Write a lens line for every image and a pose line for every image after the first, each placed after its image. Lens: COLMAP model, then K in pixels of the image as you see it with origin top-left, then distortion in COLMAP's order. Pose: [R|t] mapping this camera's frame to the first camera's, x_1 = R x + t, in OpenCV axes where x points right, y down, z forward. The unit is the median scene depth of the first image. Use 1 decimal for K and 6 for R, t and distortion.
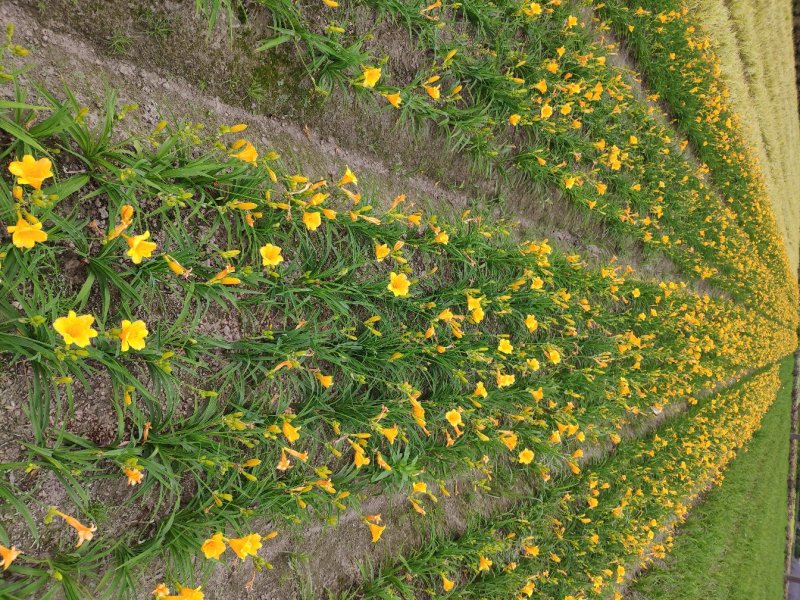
lens RADIAL K [[610.4, 0, 400.3], [0, 610.4, 303.6], [0, 0, 1]] dist [0.055732, -0.125209]
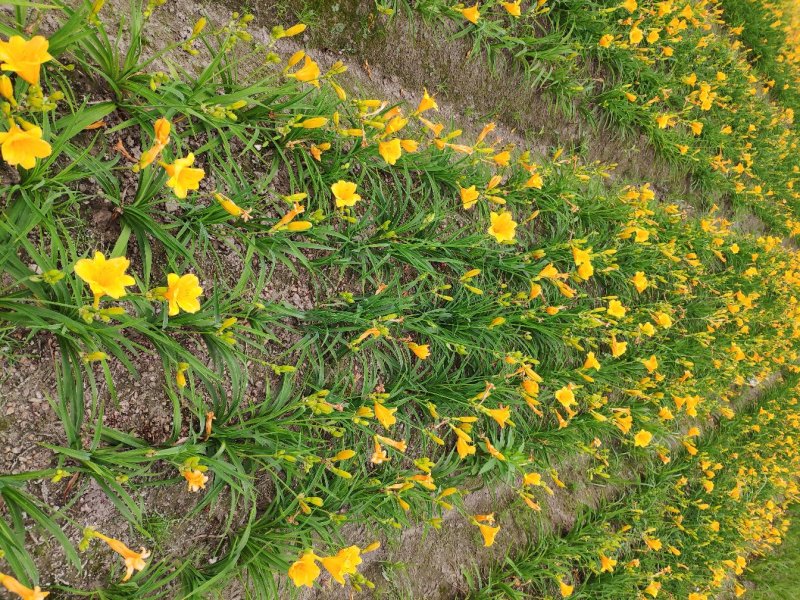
lens RADIAL K [[610.4, 0, 400.3], [0, 610.4, 303.6], [0, 0, 1]] dist [0.055732, -0.125209]
pose [[0.994141, -0.068546, -0.083579, -0.069768], [0.069414, 0.997560, 0.007522, 0.050219], [0.082859, -0.013279, 0.996473, 0.178559]]
